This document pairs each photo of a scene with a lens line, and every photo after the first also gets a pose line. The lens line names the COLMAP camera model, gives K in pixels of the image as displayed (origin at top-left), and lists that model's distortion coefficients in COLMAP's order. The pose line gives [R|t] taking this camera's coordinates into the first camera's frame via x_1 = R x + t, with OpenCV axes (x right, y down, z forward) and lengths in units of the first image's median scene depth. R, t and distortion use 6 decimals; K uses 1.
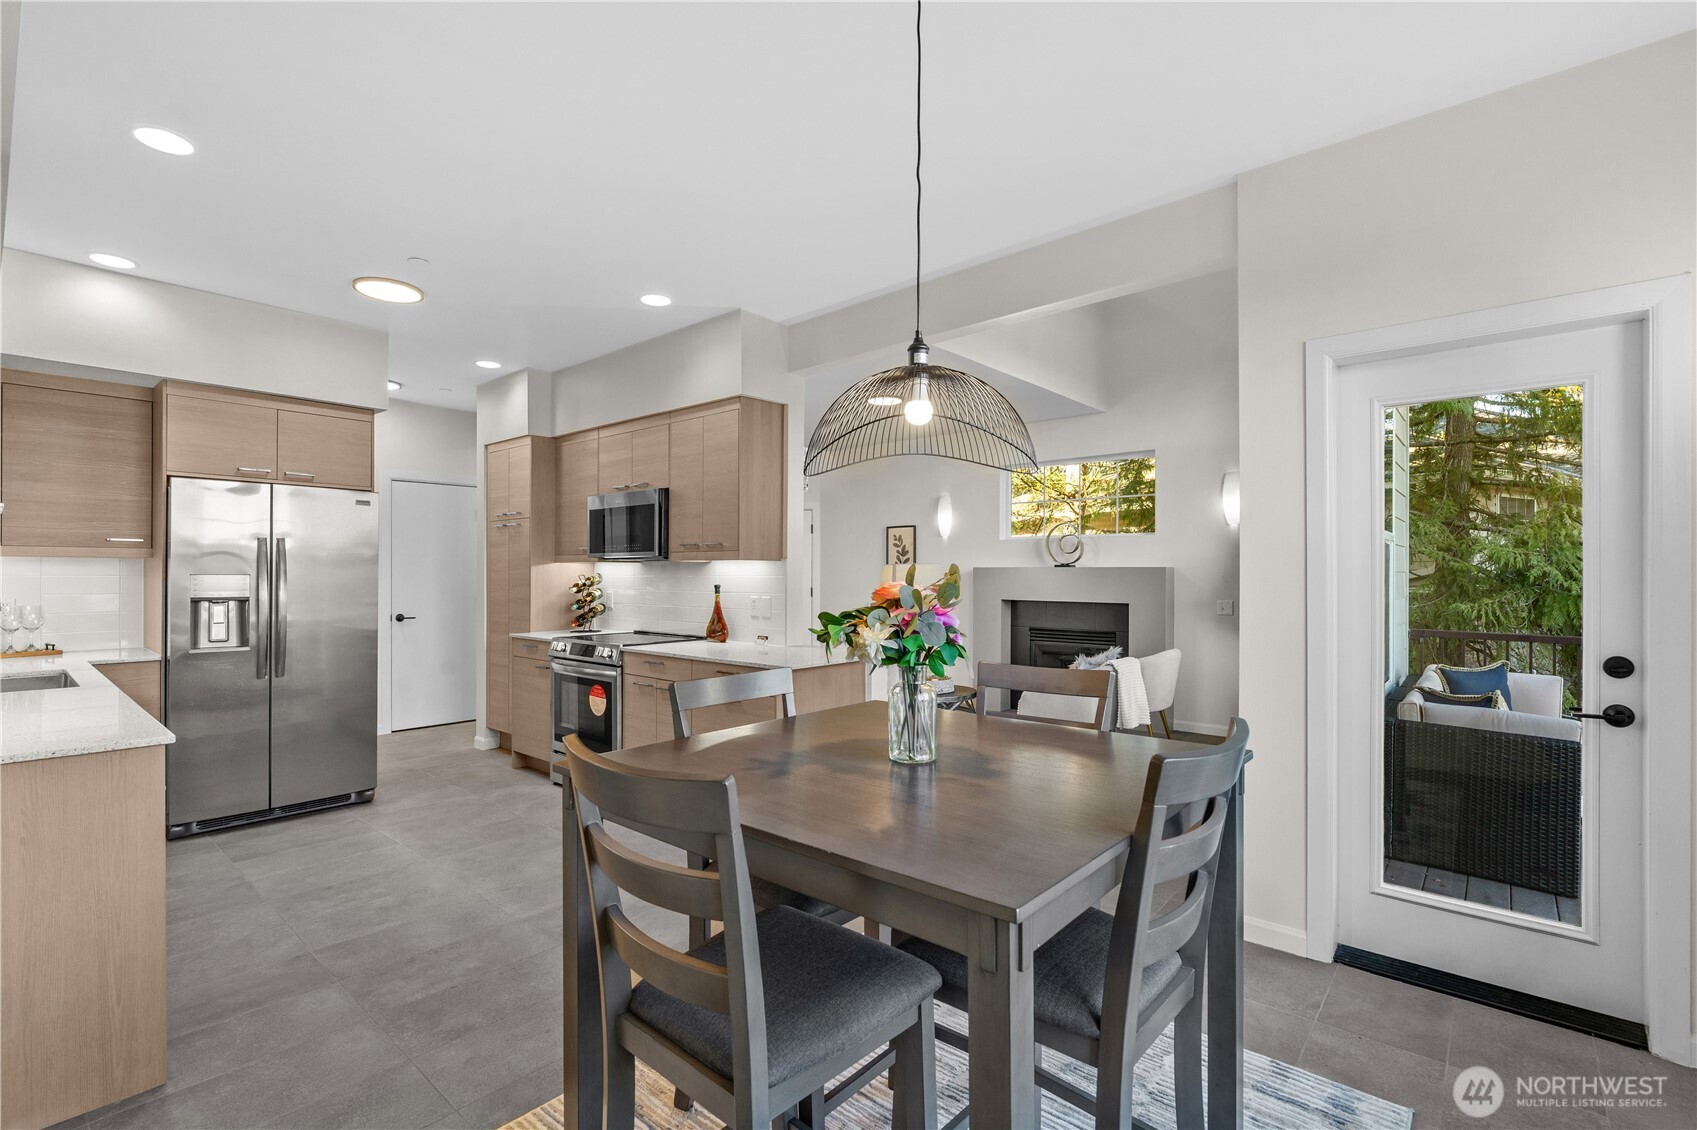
lens RADIAL K [[775.1, 0, 846.9], [0, 775.1, 572.8], [0, 0, 1]] dist [-0.001408, -0.000078]
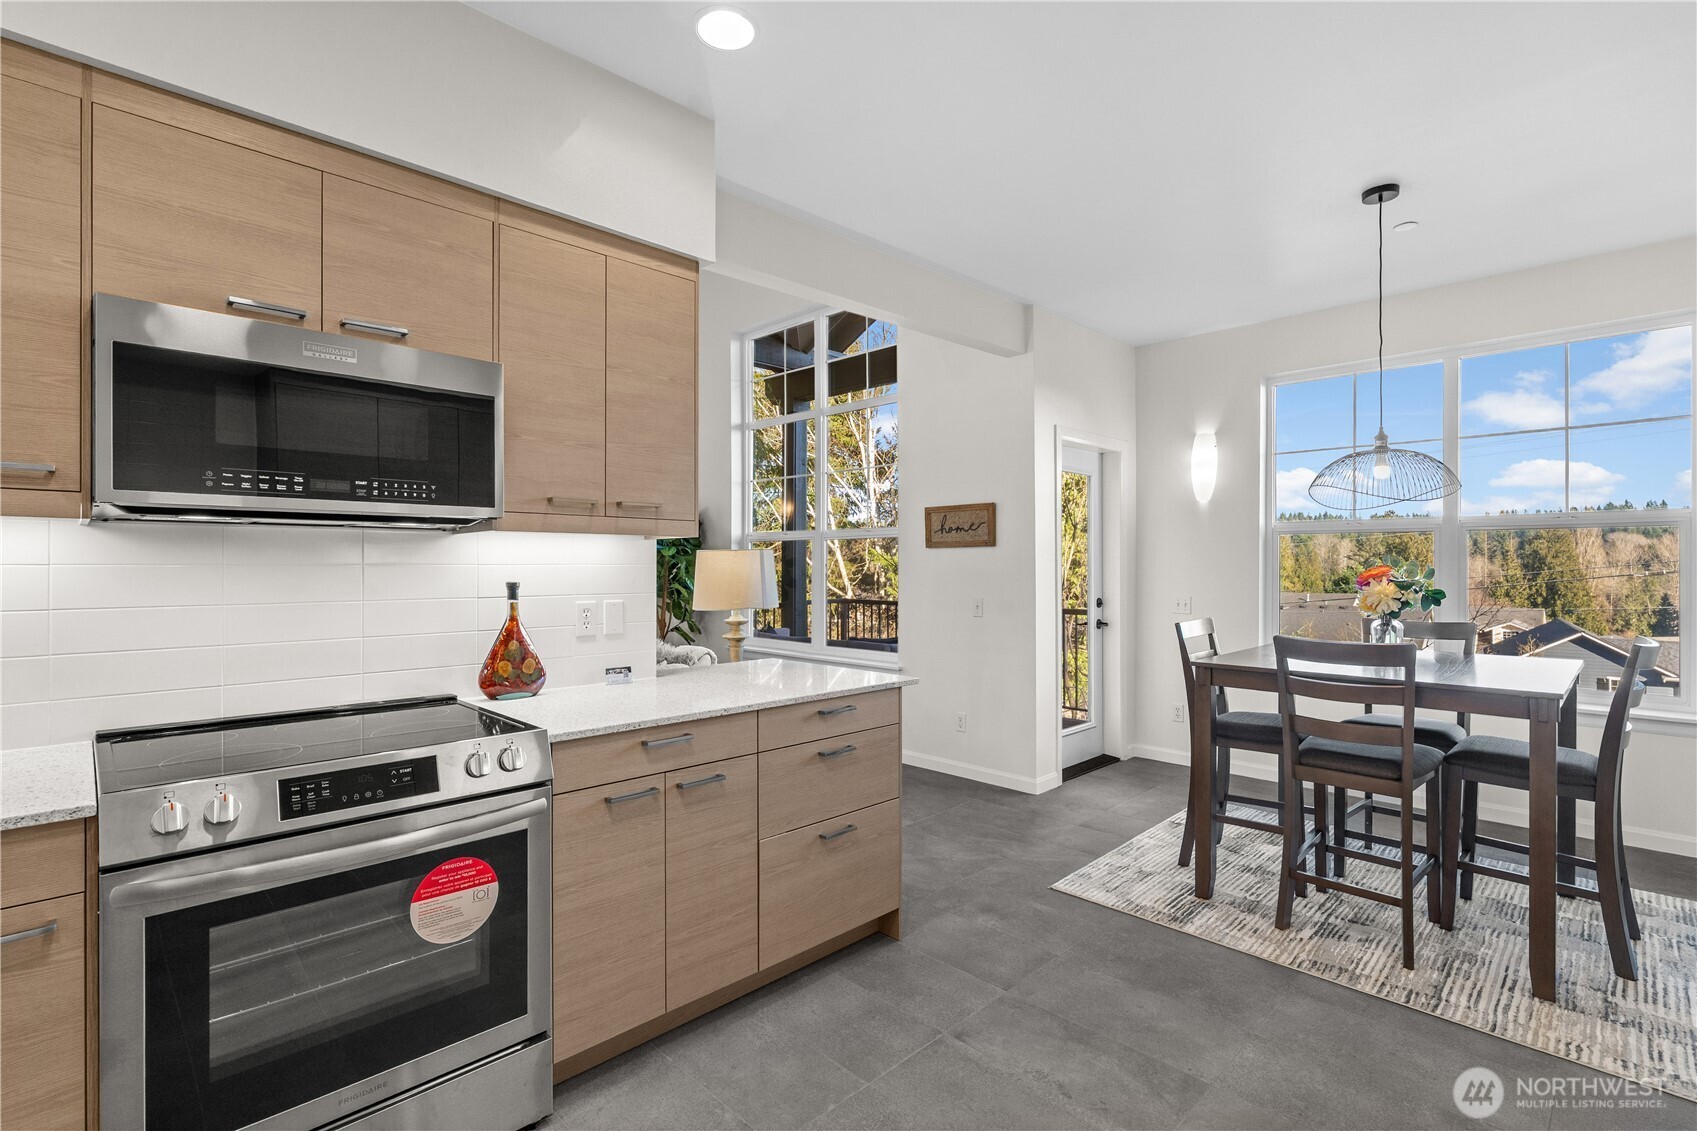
lens RADIAL K [[775.1, 0, 848.0], [0, 775.1, 559.8], [0, 0, 1]] dist [-0.001408, -0.000078]
pose [[0.076796, 0.003937, 0.997039, -0.785812], [-0.002800, 0.999989, -0.003733, 0.003129], [-0.997043, -0.002505, 0.076806, 0.912562]]
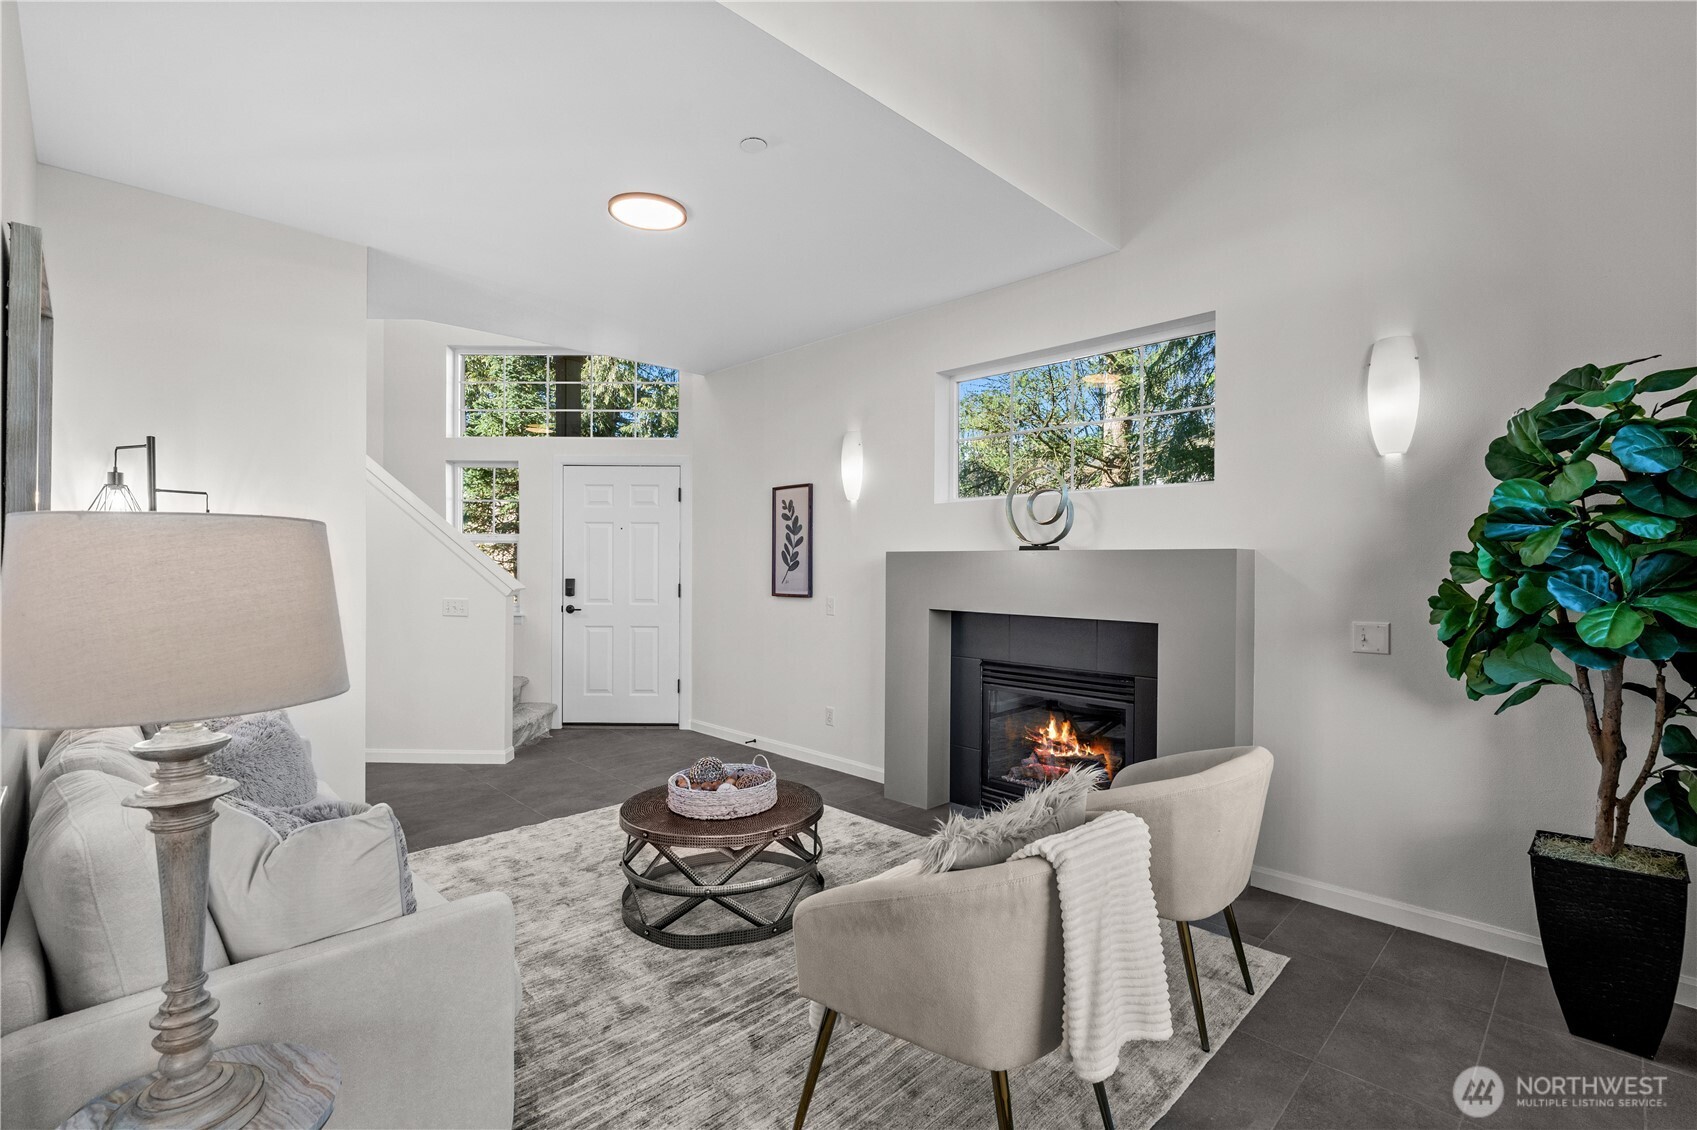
lens RADIAL K [[775.1, 0, 848.2], [0, 775.1, 569.1], [0, 0, 1]] dist [-0.001408, -0.000078]
pose [[0.996873, 0.004390, -0.078893, 0.164702], [-0.004111, 0.999985, 0.003691, 0.003445], [0.078908, -0.003355, 0.996876, 0.396298]]
